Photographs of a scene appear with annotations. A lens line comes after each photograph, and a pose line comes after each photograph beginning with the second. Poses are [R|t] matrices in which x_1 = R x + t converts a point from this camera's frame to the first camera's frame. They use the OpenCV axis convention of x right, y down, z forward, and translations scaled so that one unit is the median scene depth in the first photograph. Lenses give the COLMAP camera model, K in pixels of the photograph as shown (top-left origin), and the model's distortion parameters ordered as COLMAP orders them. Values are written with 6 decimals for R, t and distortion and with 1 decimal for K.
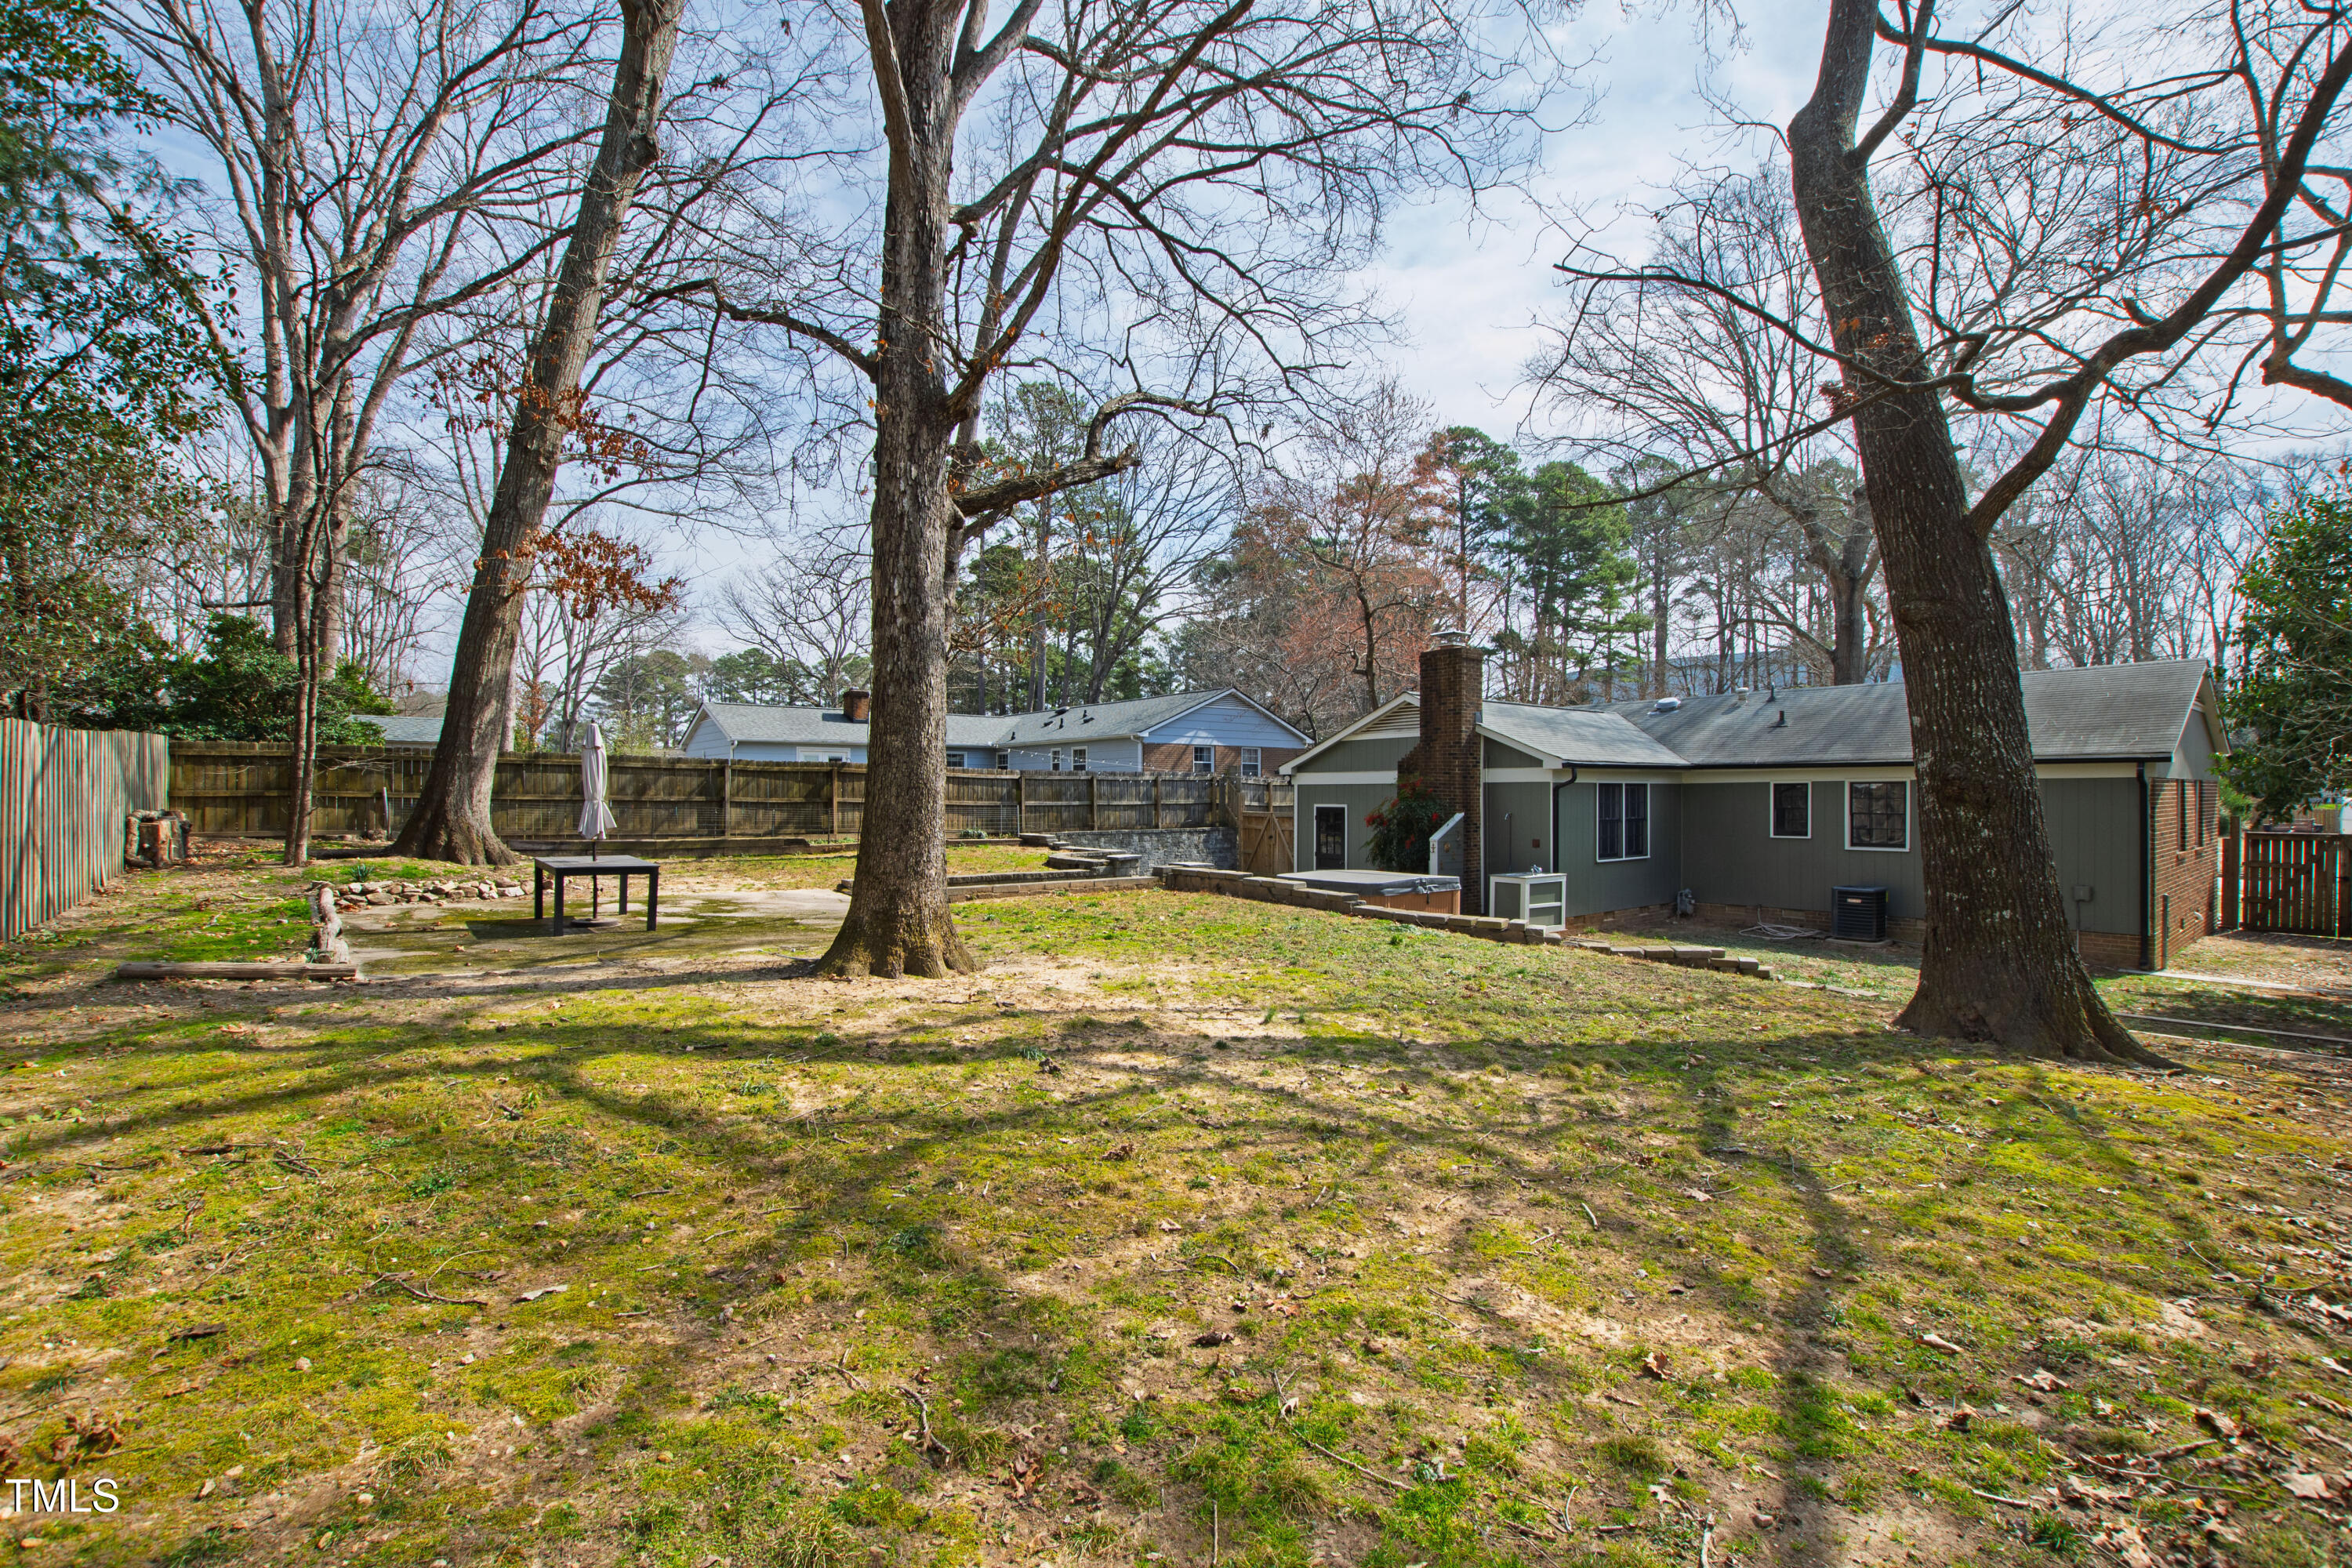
lens RADIAL K [[1044.9, 0, 1181.9], [0, 1044.9, 803.7], [0, 0, 1]] dist [-0.027962, 0.002420]
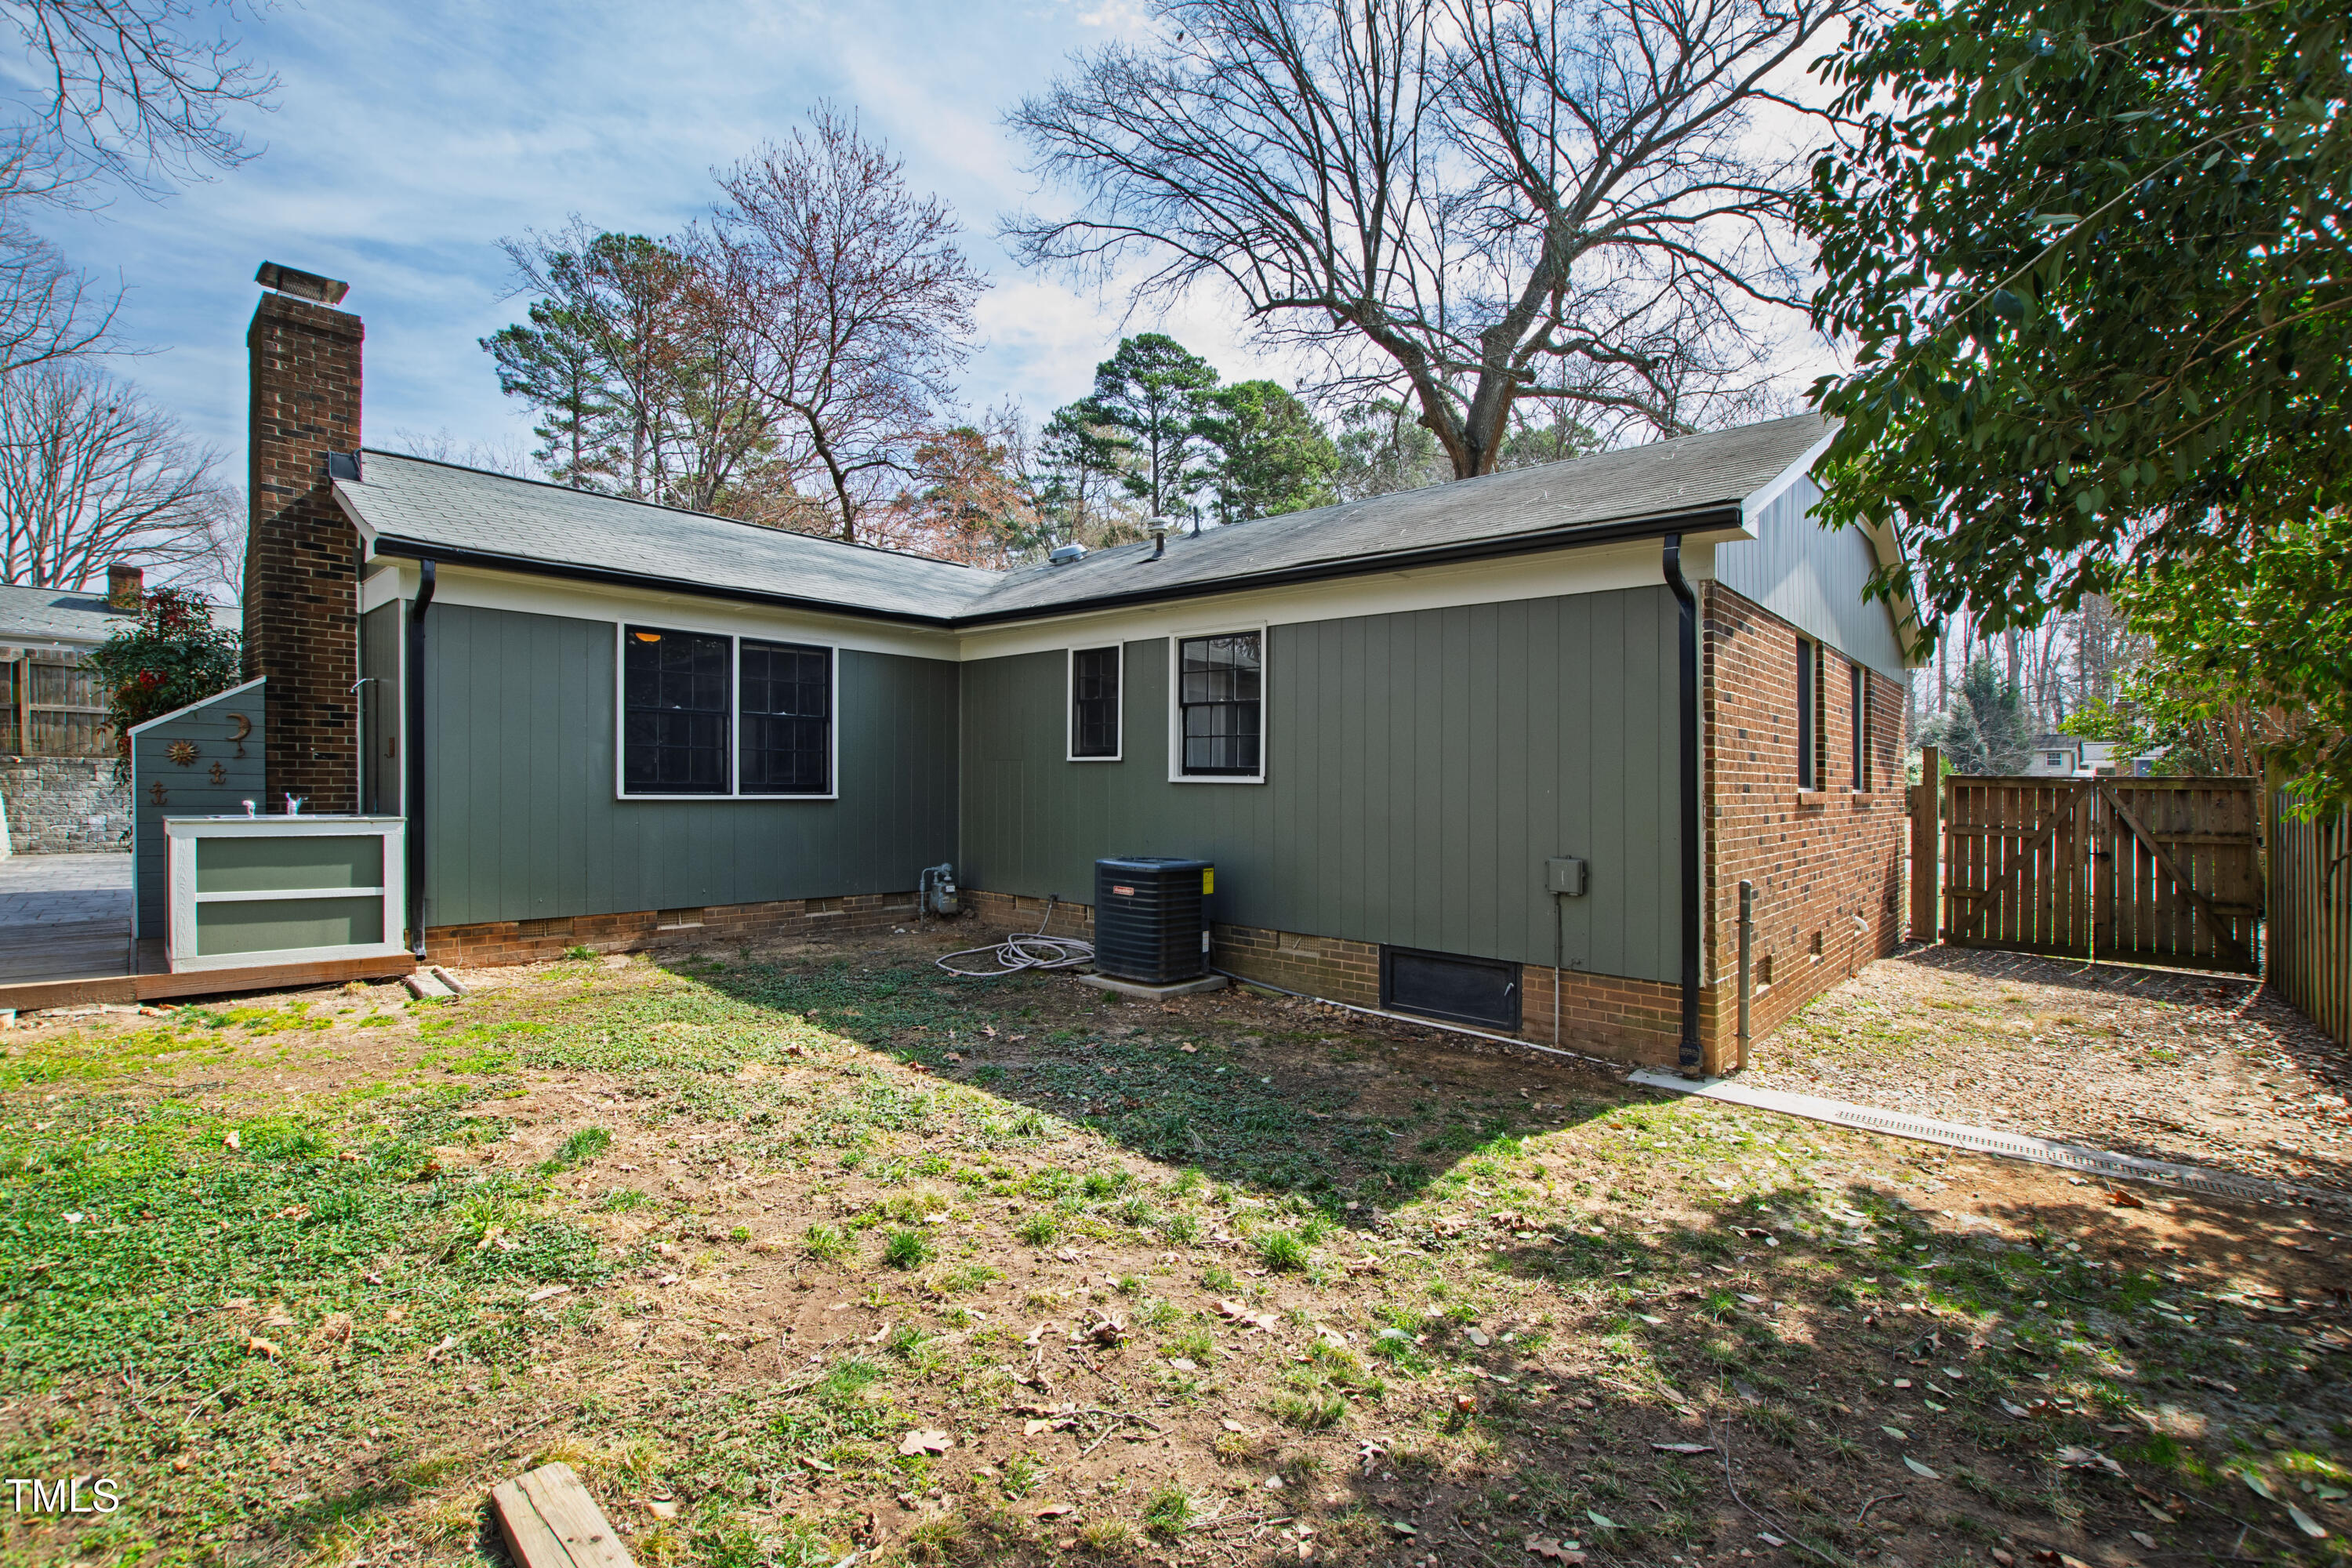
lens RADIAL K [[1044.9, 0, 1168.9], [0, 1044.9, 769.8], [0, 0, 1]] dist [-0.027962, 0.002420]
pose [[0.989027, 0.020404, 0.146320, 0.411894], [-0.017874, 0.999667, -0.018588, 0.034420], [-0.146650, 0.015768, 0.989063, 0.381932]]
